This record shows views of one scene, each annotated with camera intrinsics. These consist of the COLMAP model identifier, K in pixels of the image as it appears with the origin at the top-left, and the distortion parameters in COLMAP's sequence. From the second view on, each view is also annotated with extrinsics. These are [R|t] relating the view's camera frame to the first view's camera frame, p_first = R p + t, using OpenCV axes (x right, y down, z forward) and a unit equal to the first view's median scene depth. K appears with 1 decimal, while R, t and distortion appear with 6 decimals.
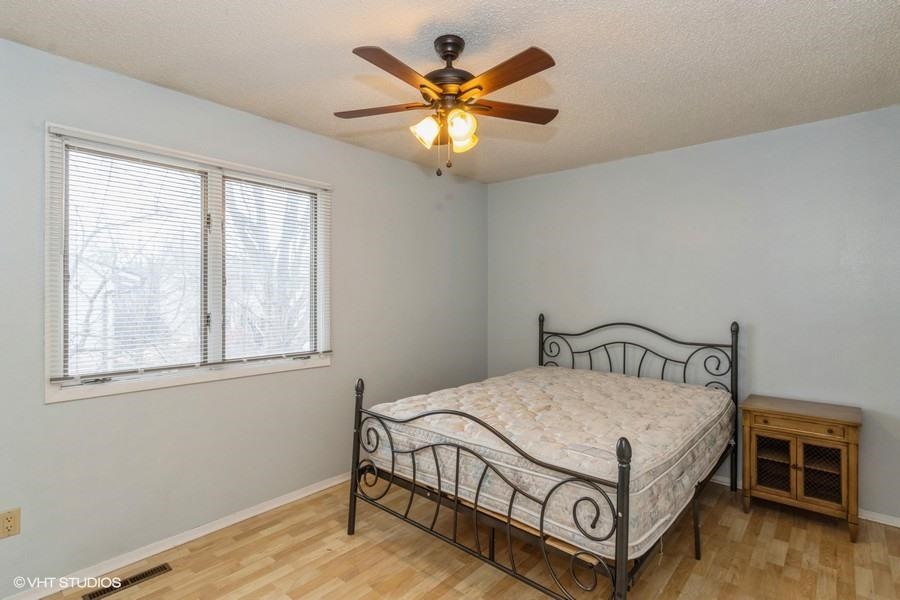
lens RADIAL K [[449.9, 0, 450.3], [0, 449.9, 299.4], [0, 0, 1]] dist [0.019833, 0.000909]
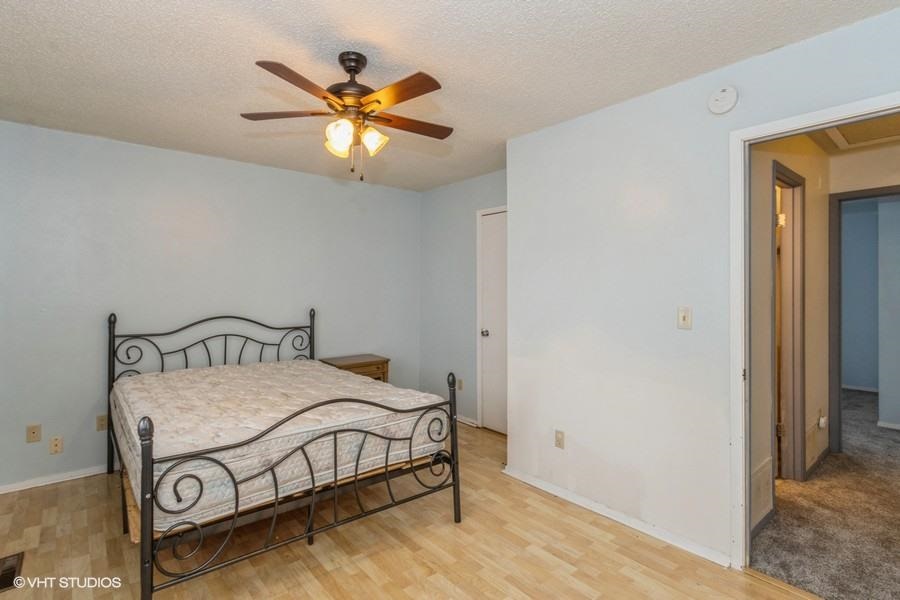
lens RADIAL K [[449.9, 0, 447.2], [0, 449.9, 293.1], [0, 0, 1]] dist [0.019833, 0.000909]
pose [[0.155765, -0.009727, 0.987746, -0.657470], [0.012396, 0.999892, 0.007892, -0.003474], [-0.987716, 0.011015, 0.155869, 0.382404]]
